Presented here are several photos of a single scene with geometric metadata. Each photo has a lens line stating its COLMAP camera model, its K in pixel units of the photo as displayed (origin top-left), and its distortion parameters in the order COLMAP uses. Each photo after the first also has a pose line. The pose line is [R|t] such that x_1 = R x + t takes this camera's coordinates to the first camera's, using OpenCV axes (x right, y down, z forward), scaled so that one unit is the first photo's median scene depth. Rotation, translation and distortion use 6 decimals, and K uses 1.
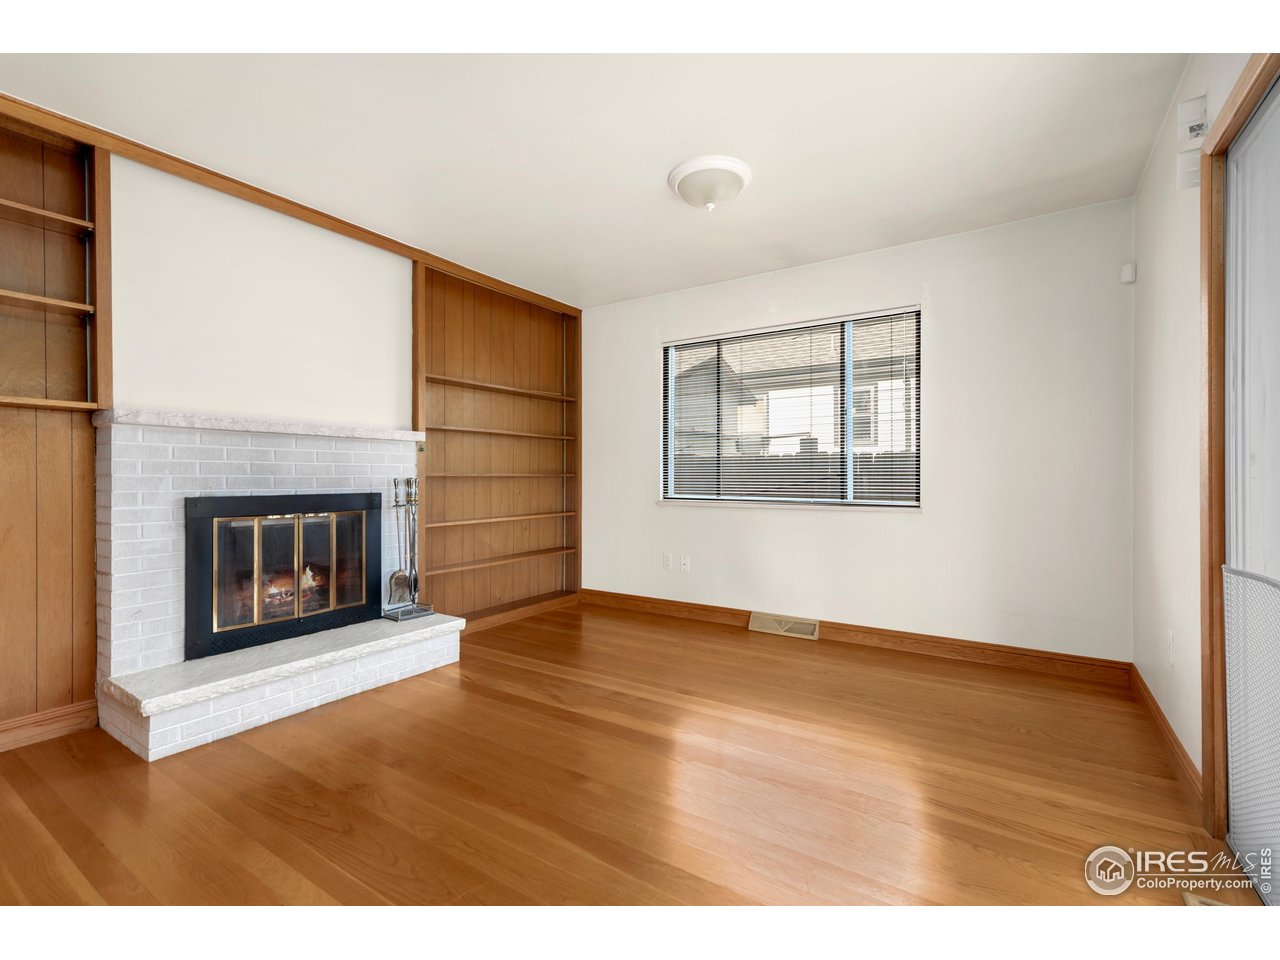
lens RADIAL K [[581.9, 0, 642.9], [0, 581.9, 477.3], [0, 0, 1]] dist [0.001788, 0.000101]
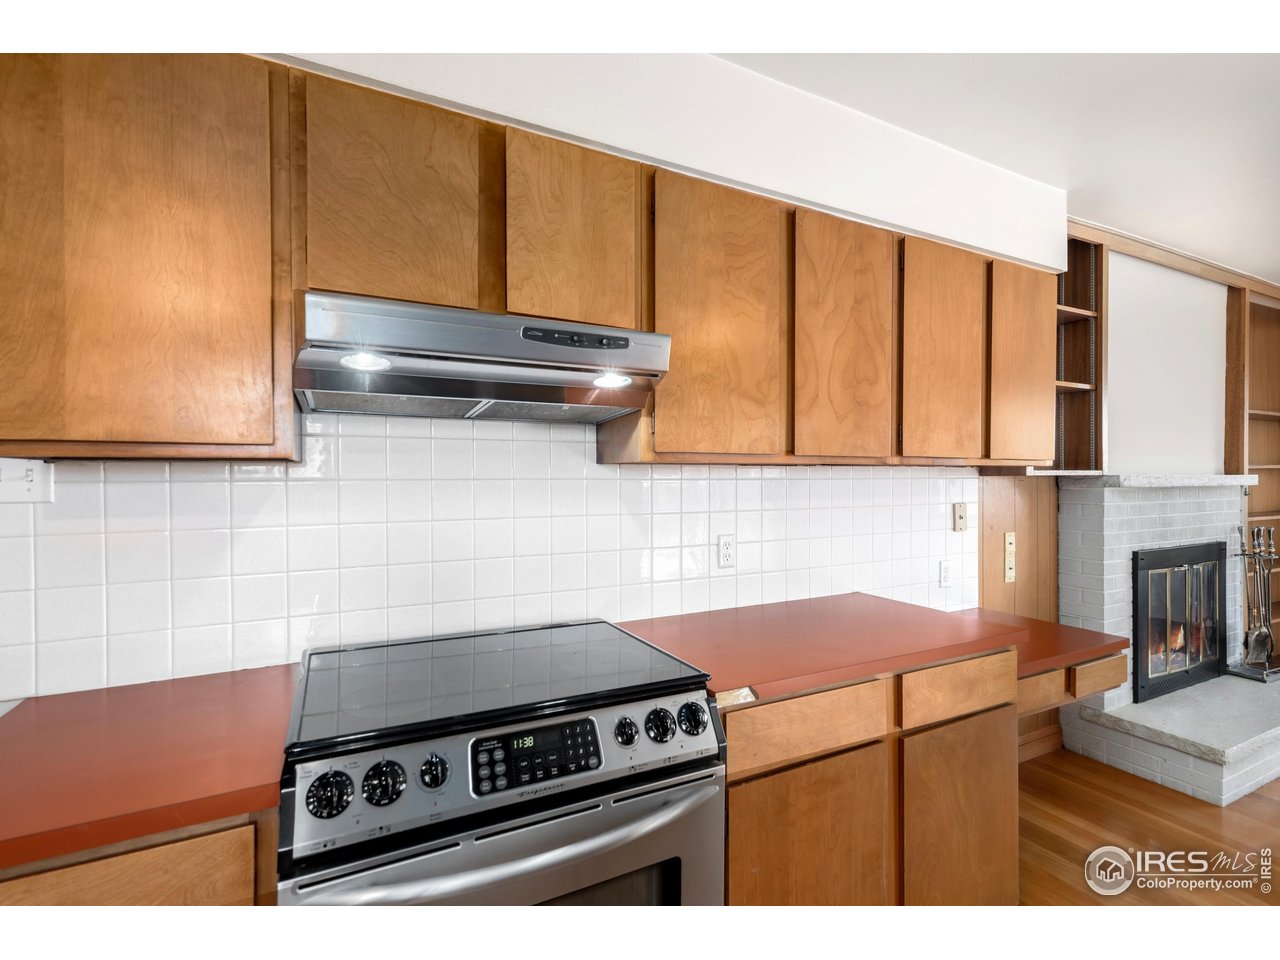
lens RADIAL K [[581.9, 0, 642.9], [0, 581.9, 477.3], [0, 0, 1]] dist [0.001788, 0.000101]
pose [[0.864079, 0.004666, -0.503335, -0.742425], [-0.001827, 0.999980, 0.006134, -0.077201], [0.503353, -0.004381, 0.864069, -0.286933]]
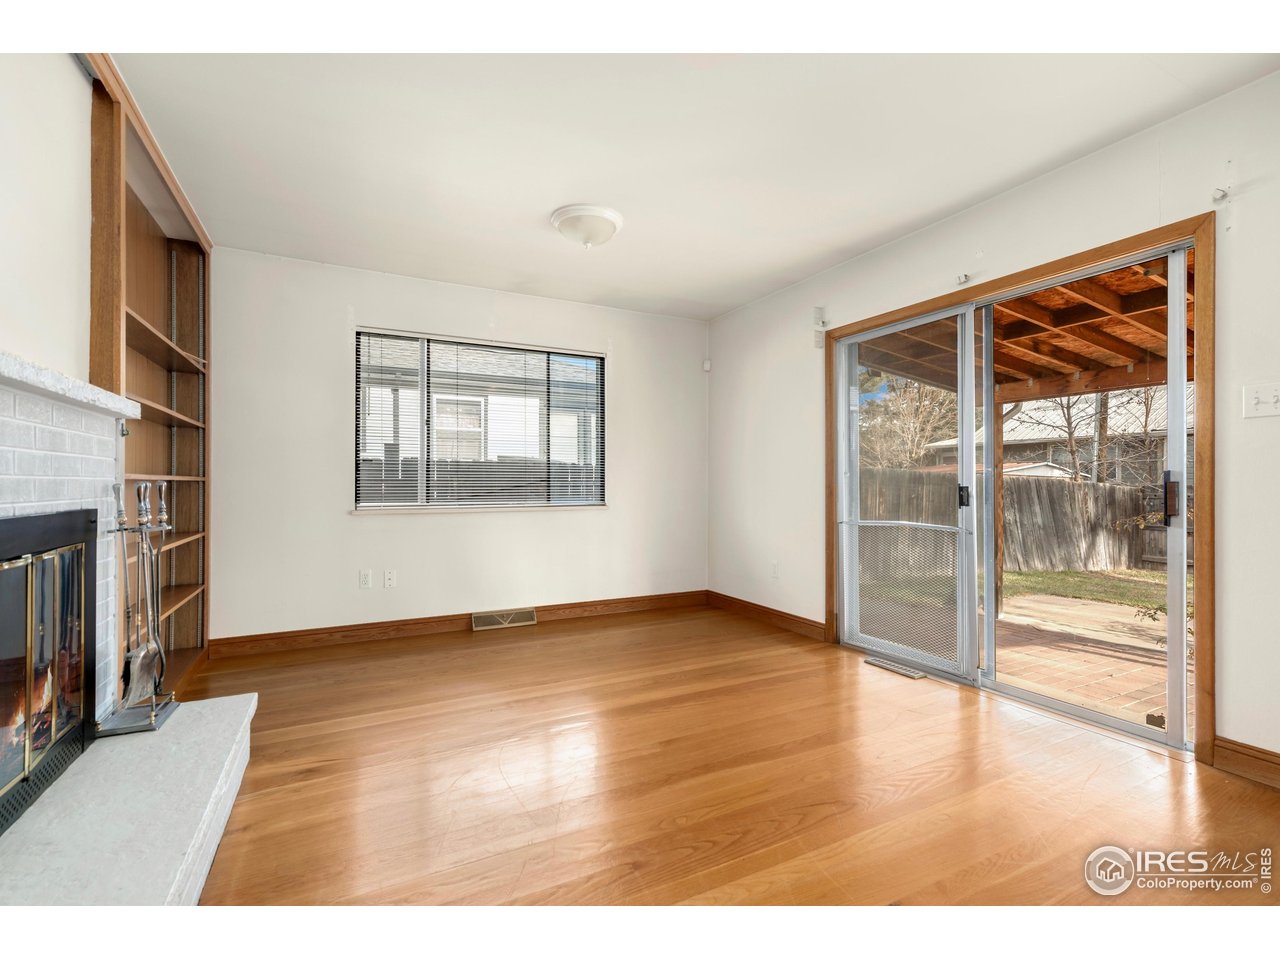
lens RADIAL K [[581.9, 0, 642.9], [0, 581.9, 477.3], [0, 0, 1]] dist [0.001788, 0.000101]
pose [[0.488283, 0.010319, 0.872624, -0.633051], [0.000168, 0.999929, -0.011918, 0.003667], [-0.872685, 0.005966, 0.488247, 0.262300]]
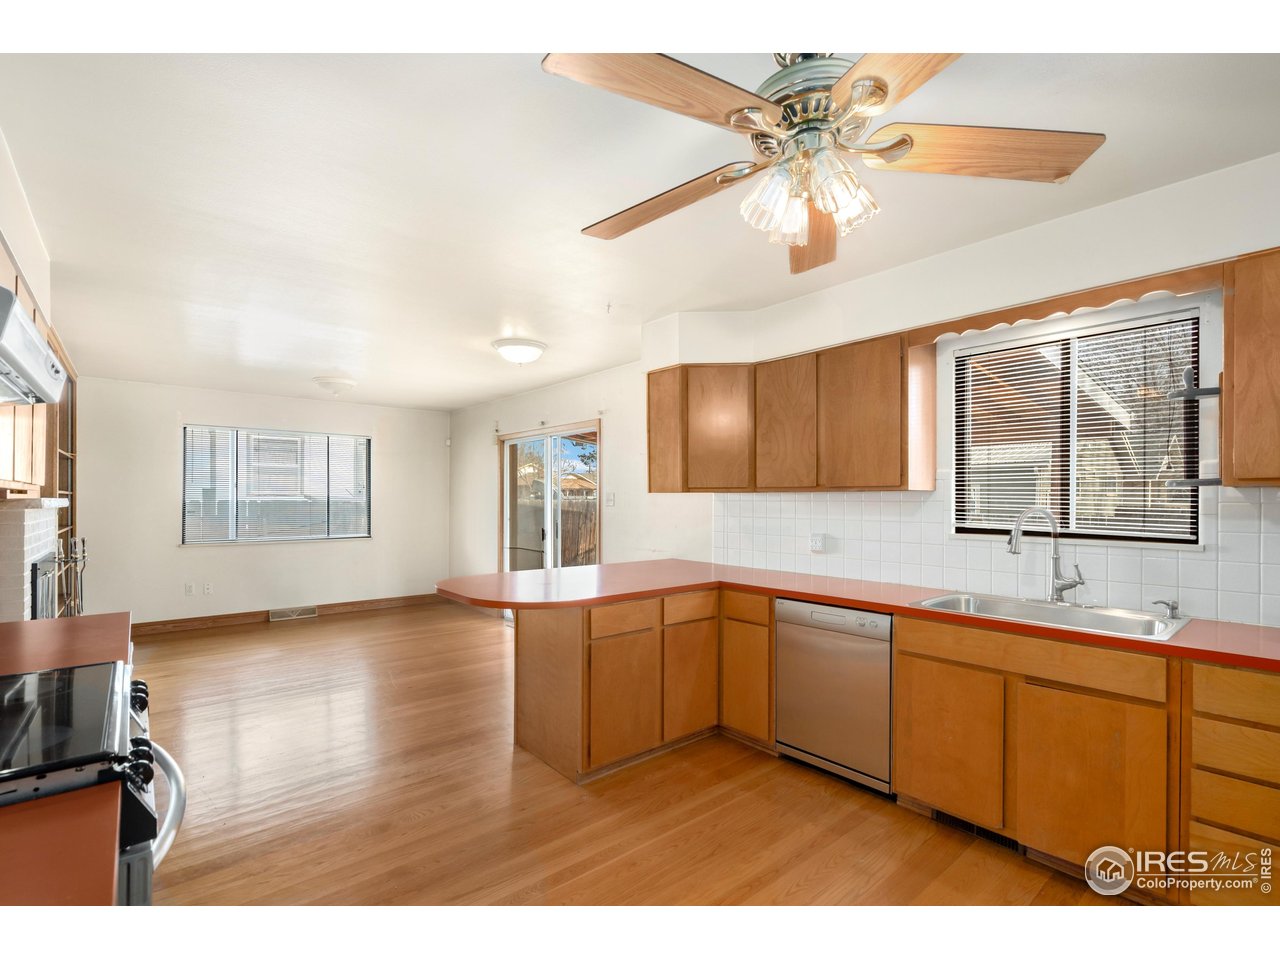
lens RADIAL K [[593.3, 0, 644.2], [0, 593.3, 495.1], [0, 0, 1]] dist [0.002337, 0.000486]
pose [[0.280197, 0.008108, 0.959908, -1.197158], [-0.001243, 0.999967, -0.008084, -0.075526], [-0.959942, 0.001072, 0.280197, -0.467754]]
